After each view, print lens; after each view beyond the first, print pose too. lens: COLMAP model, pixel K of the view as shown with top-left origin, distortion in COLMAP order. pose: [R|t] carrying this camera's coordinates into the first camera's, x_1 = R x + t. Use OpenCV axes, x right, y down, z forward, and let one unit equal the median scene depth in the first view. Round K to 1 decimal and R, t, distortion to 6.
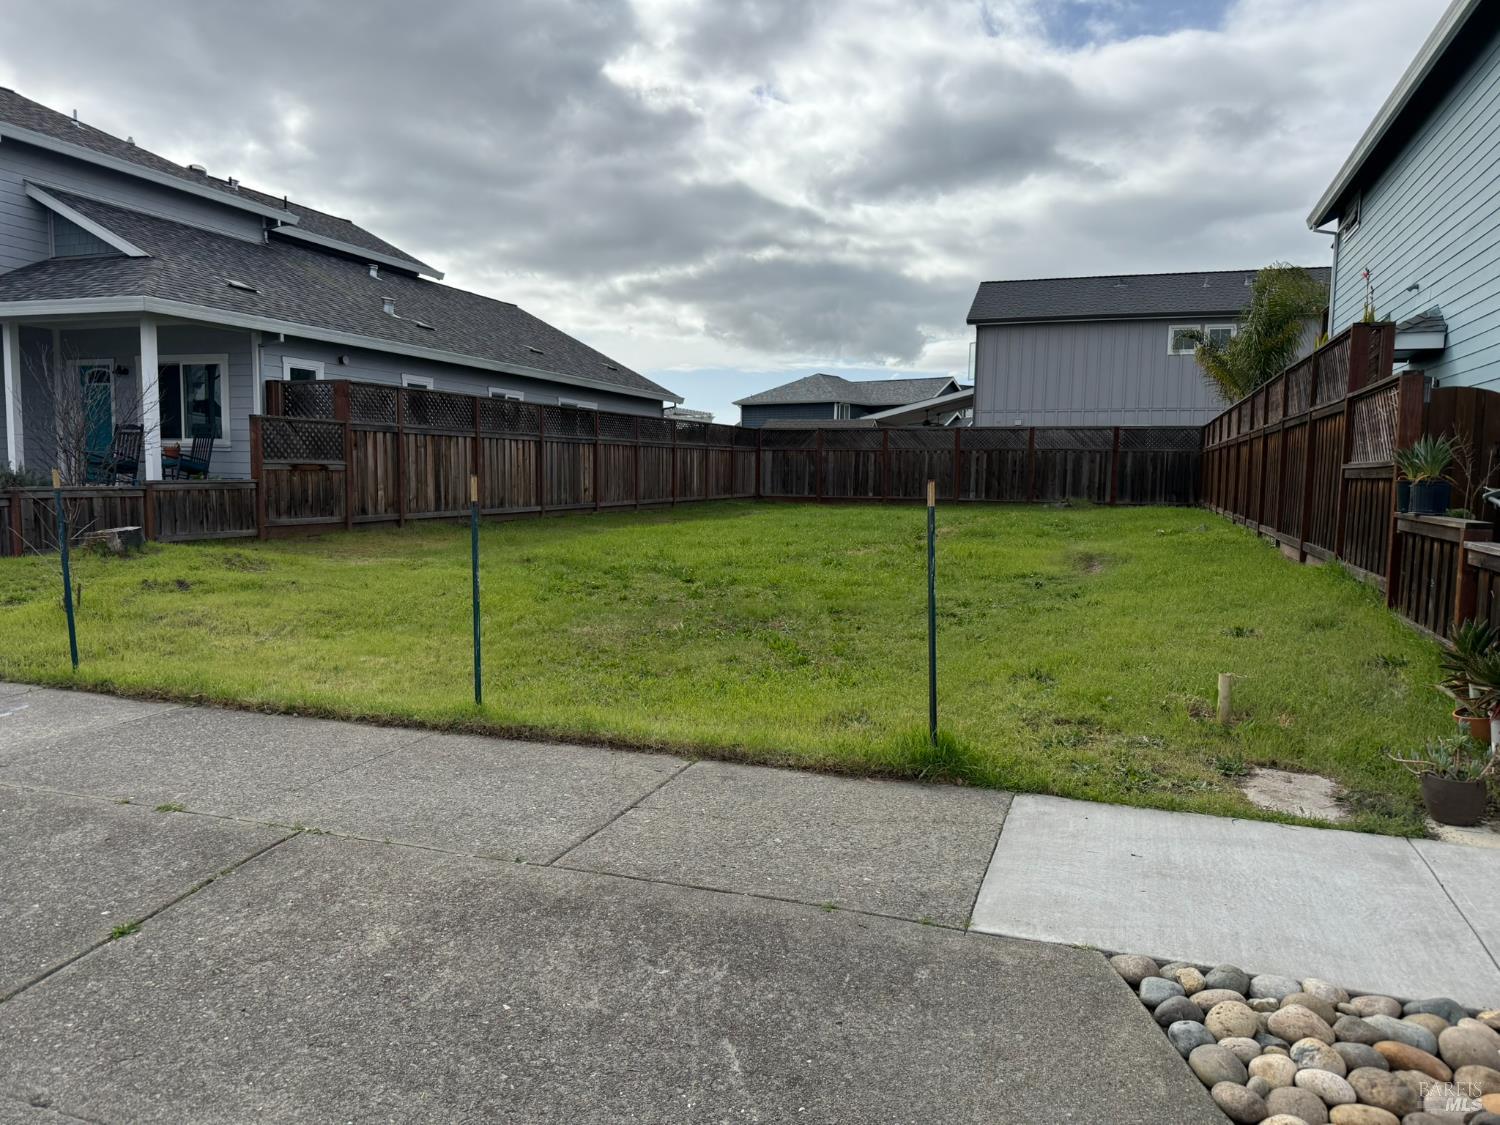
lens RADIAL K [[1067.8, 0, 761.4], [0, 1067.8, 556.6], [0, 0, 1]] dist [0.034277, -0.045657]
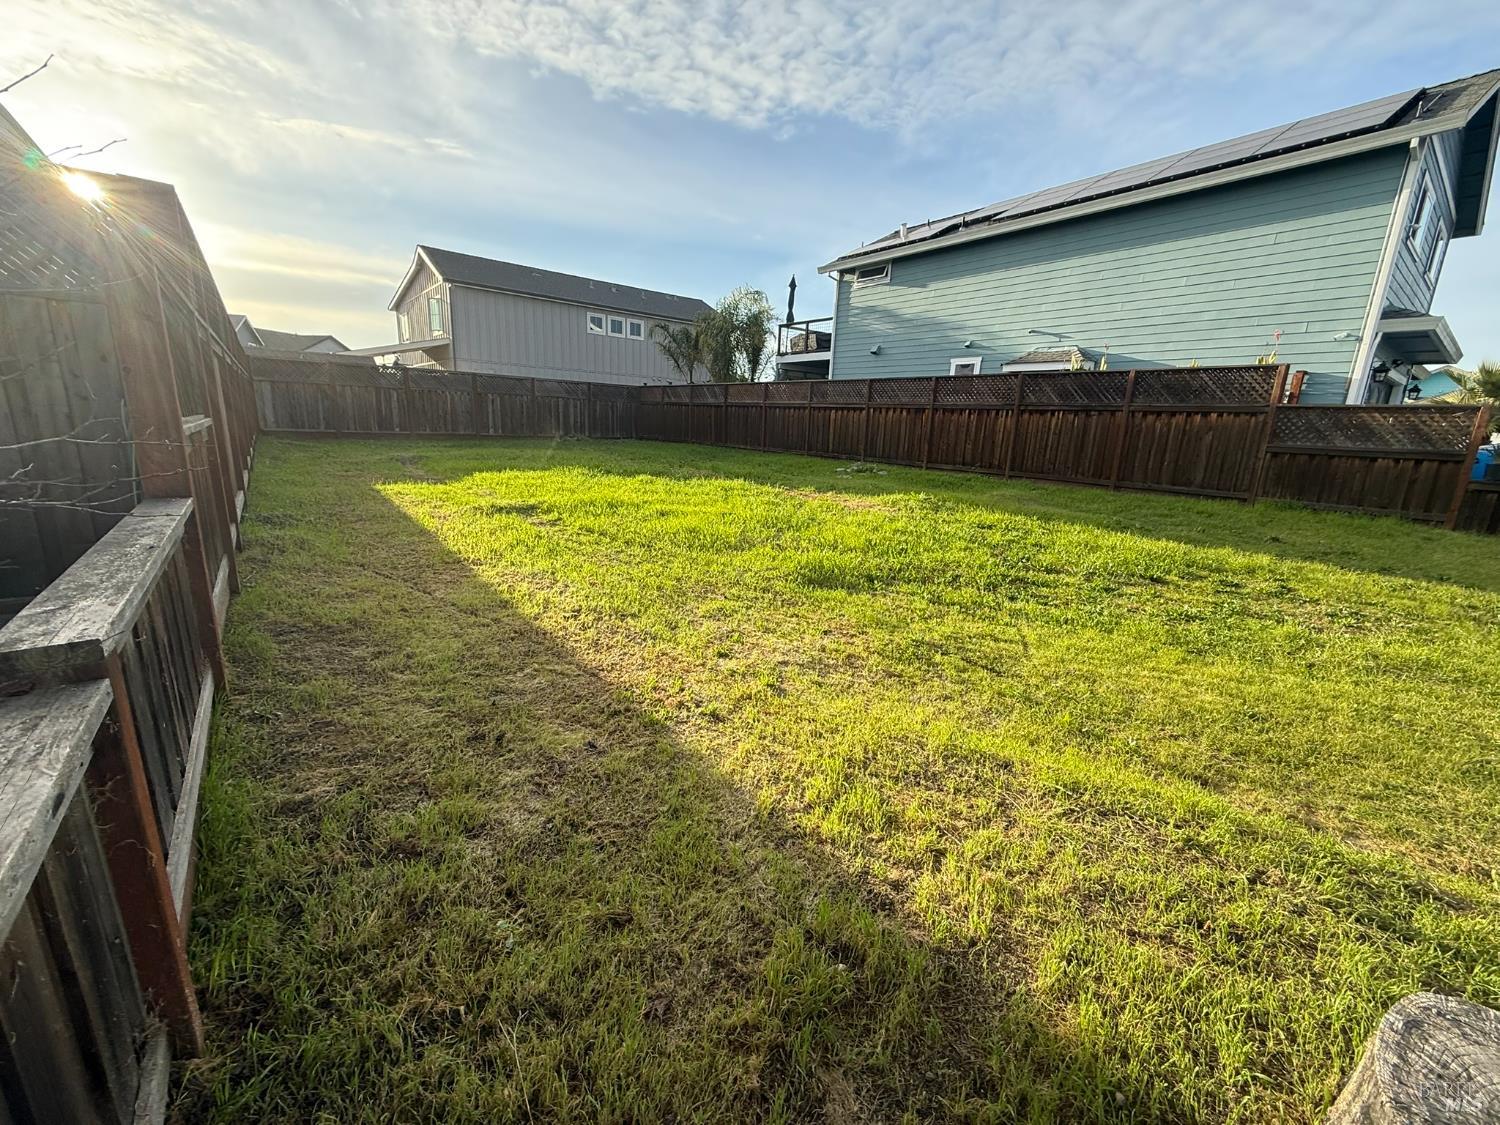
lens RADIAL K [[604.5, 0, 743.7], [0, 604.5, 571.1], [0, 0, 1]] dist [-0.005257, 0.001705]
pose [[0.518404, -0.197949, 0.831910, -0.448494], [0.030838, 0.976534, 0.213145, -0.067304], [-0.854580, -0.084841, 0.512343, 0.657584]]
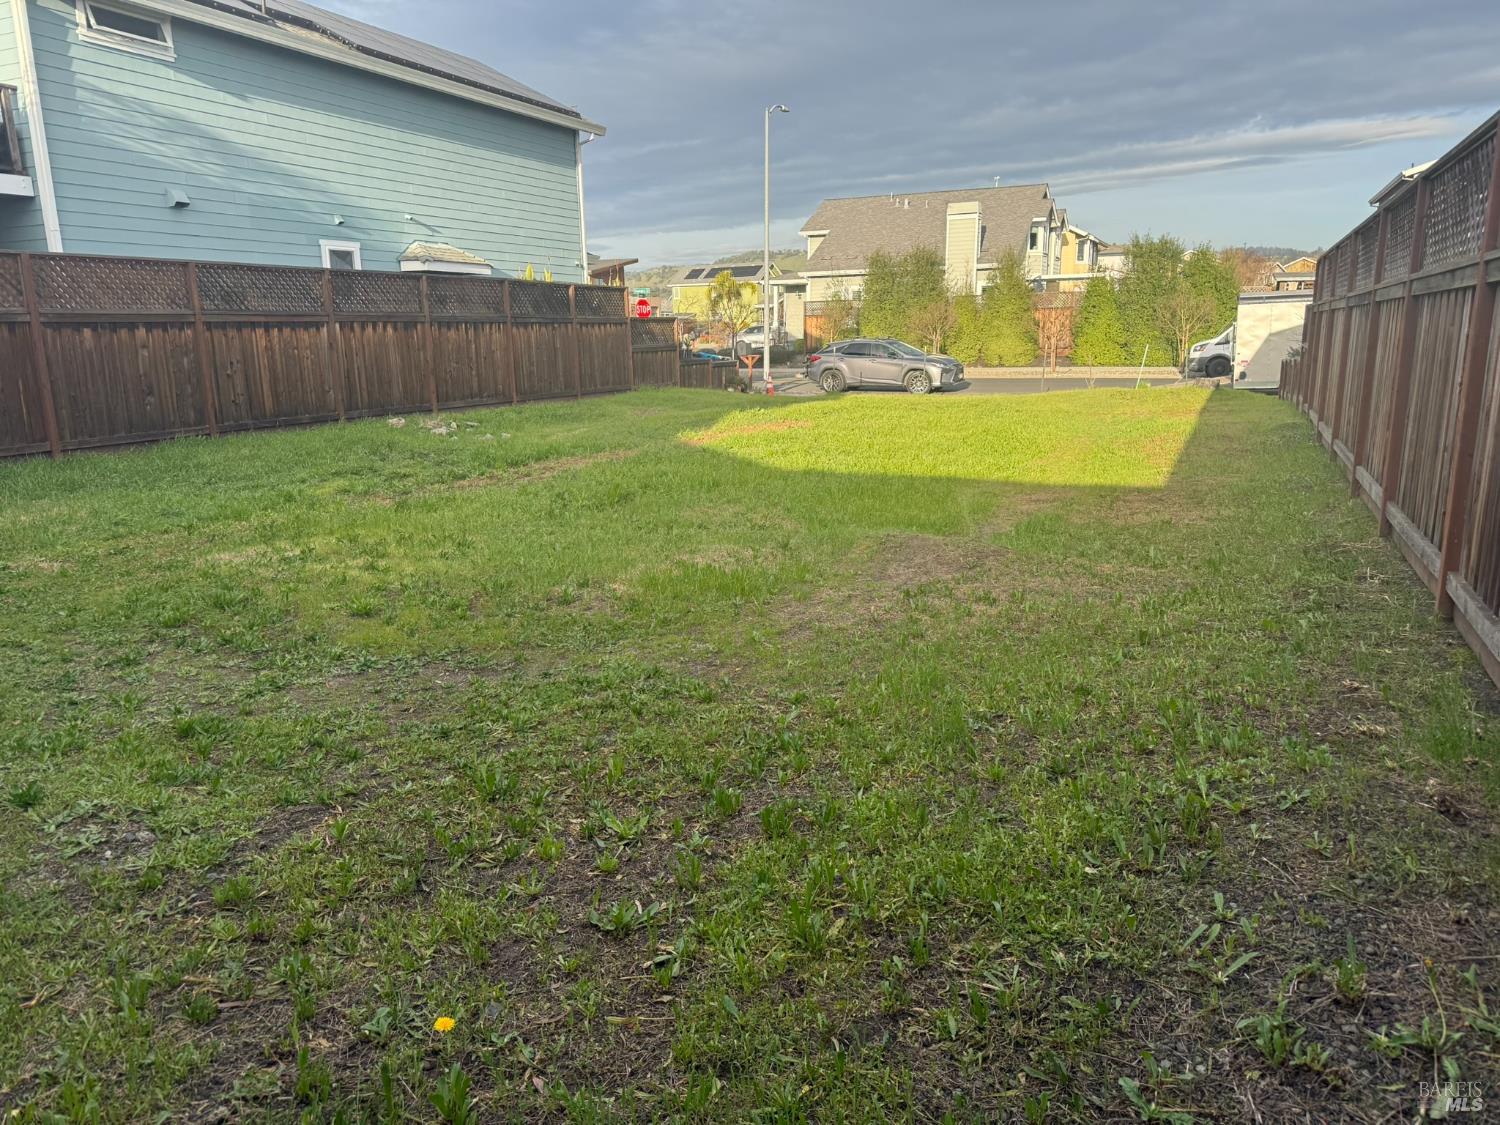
lens RADIAL K [[1067.8, 0, 747.2], [0, 1067.8, 565.3], [0, 0, 1]] dist [0.034277, -0.045657]
pose [[-0.998282, -0.007456, 0.058118, 0.053127], [0.009521, 0.958048, 0.286448, -0.162525], [-0.057816, 0.286509, -0.956331, 1.829512]]
